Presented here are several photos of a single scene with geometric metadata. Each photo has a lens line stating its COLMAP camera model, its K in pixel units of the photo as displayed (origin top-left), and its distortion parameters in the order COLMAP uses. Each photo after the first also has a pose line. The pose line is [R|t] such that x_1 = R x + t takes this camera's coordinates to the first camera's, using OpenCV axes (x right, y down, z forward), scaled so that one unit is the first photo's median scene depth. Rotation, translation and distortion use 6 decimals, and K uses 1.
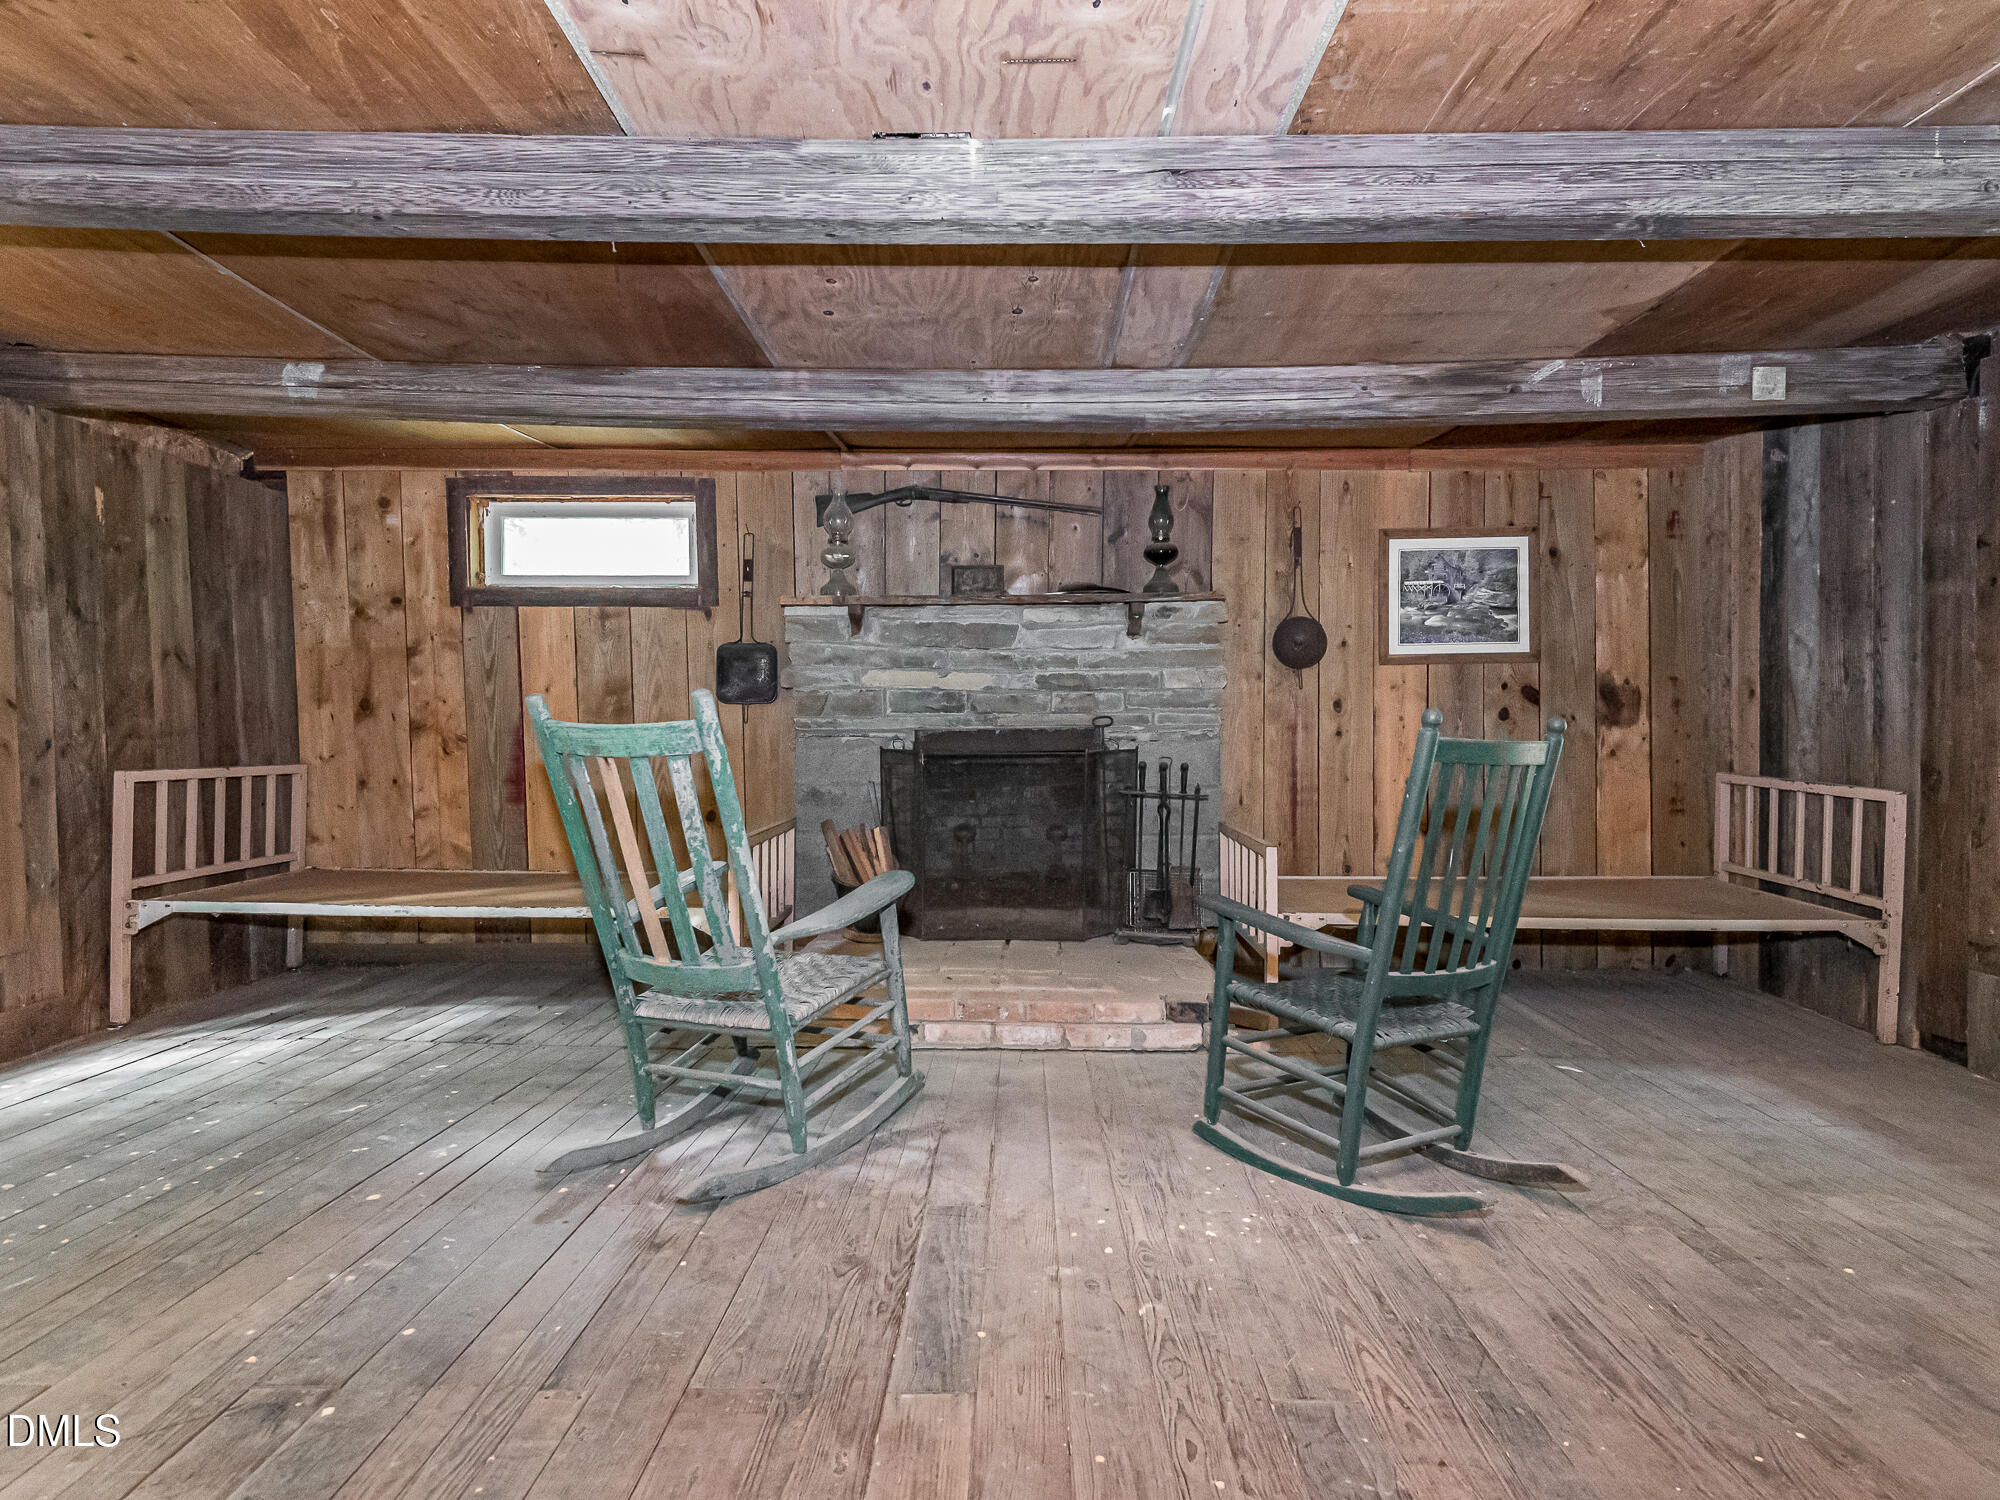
lens RADIAL K [[1051.3, 0, 1001.7], [0, 1051.3, 747.2], [0, 0, 1]] dist [0.026249, -0.014234]
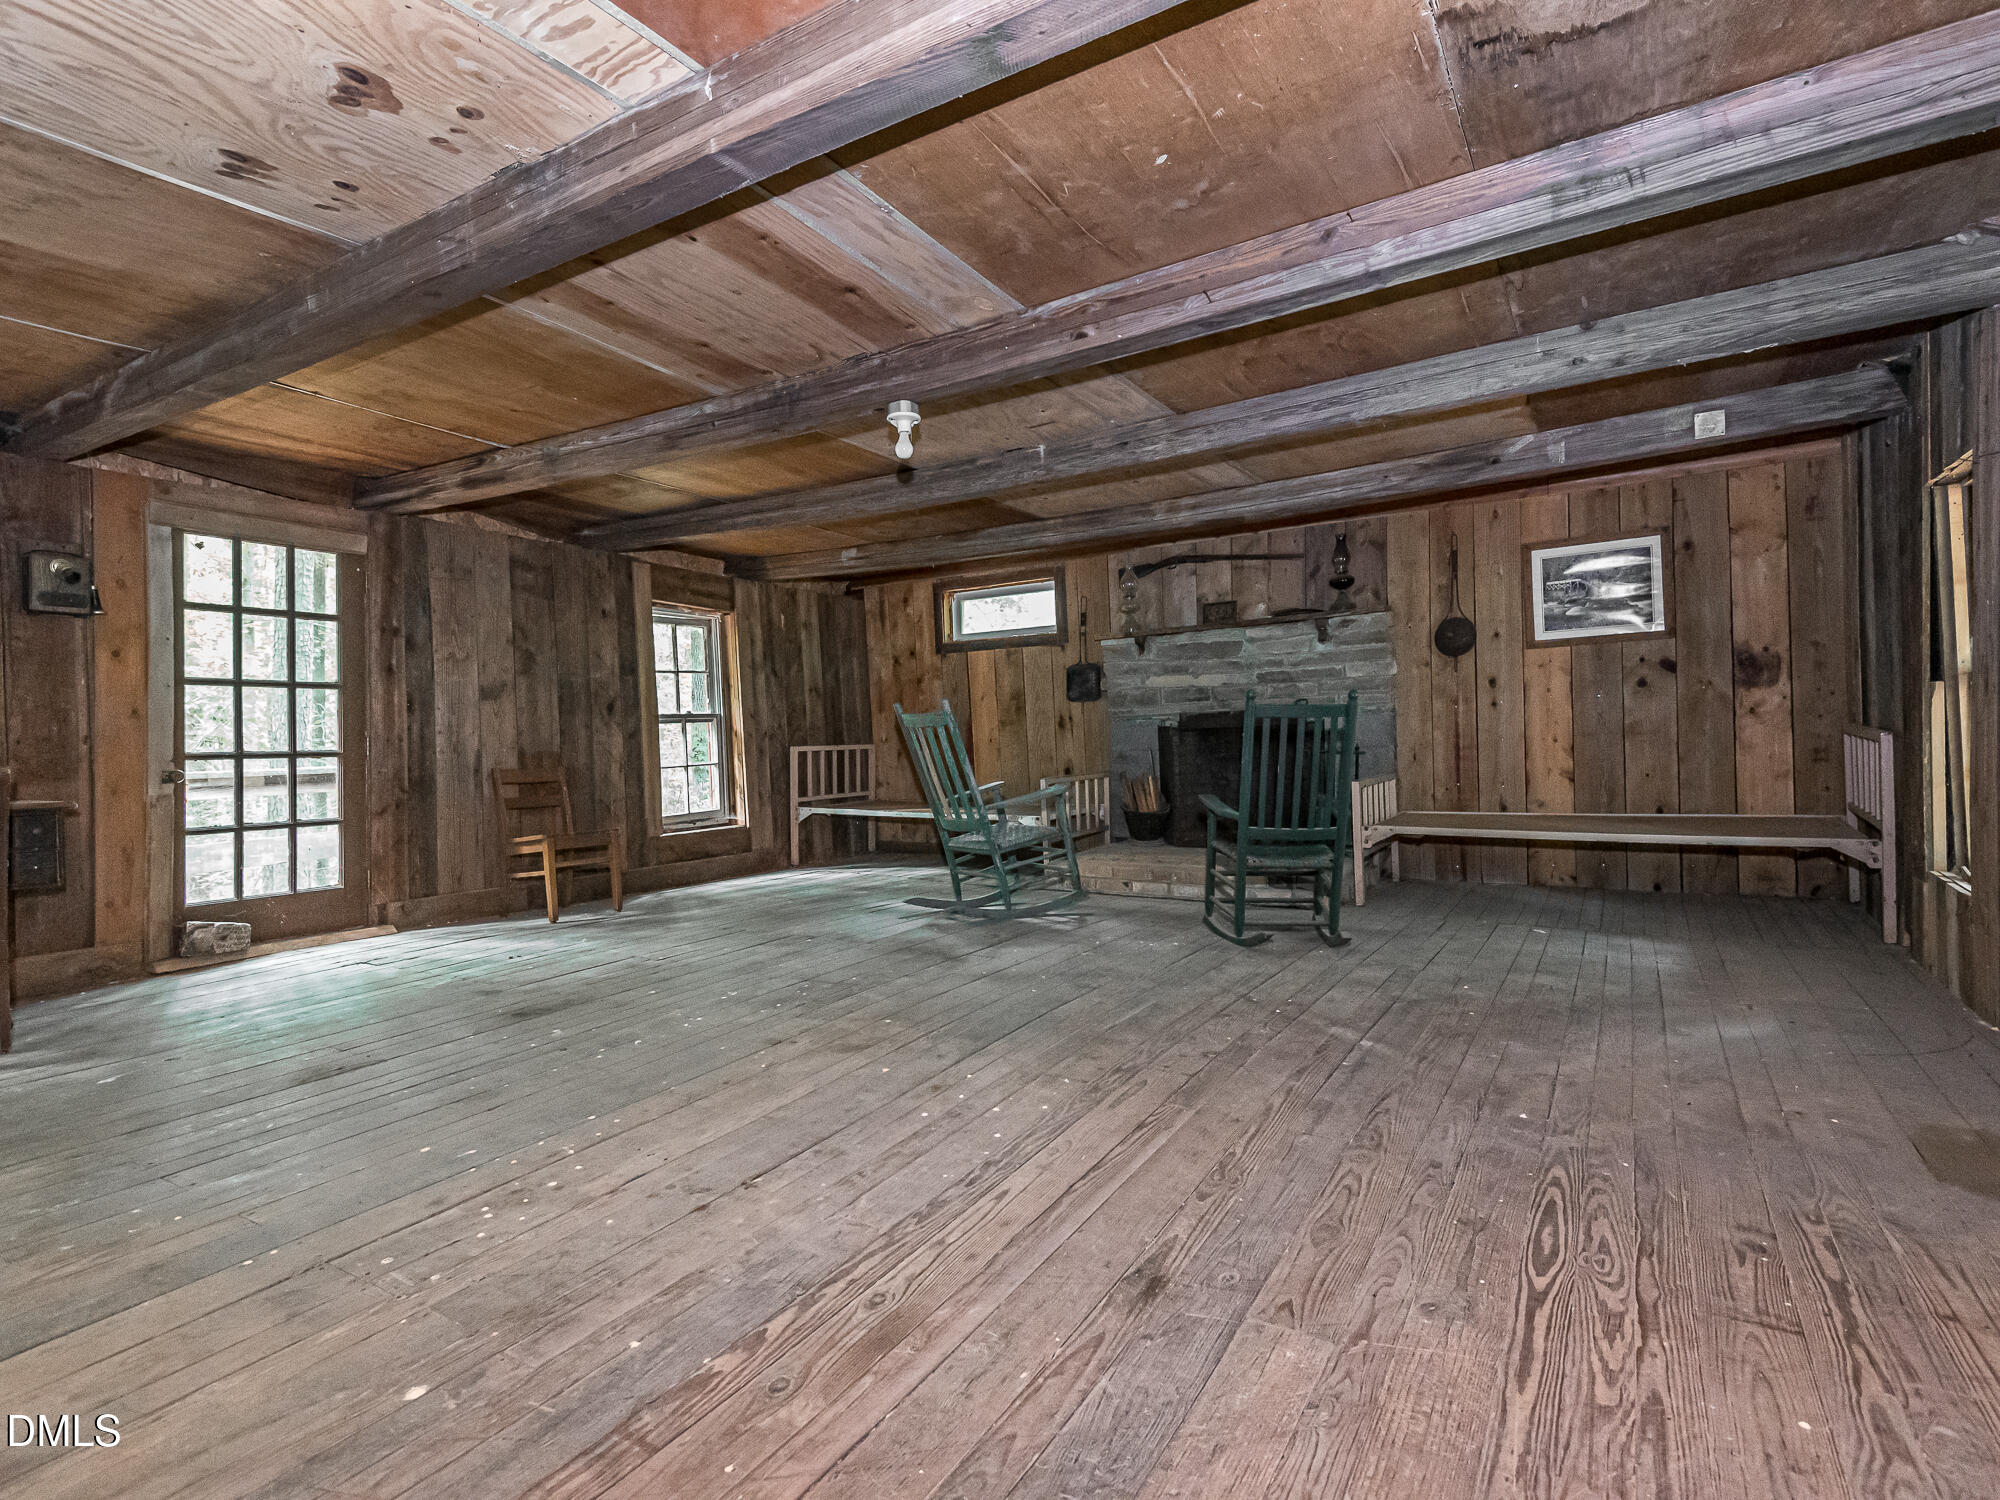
lens RADIAL K [[1051.3, 0, 1005.9], [0, 1051.3, 746.4], [0, 0, 1]] dist [0.026249, -0.014234]
pose [[0.847396, -0.021218, -0.530537, 0.519451], [0.022910, 0.999732, -0.003389, 0.031305], [0.530467, -0.009283, 0.847655, -0.446700]]
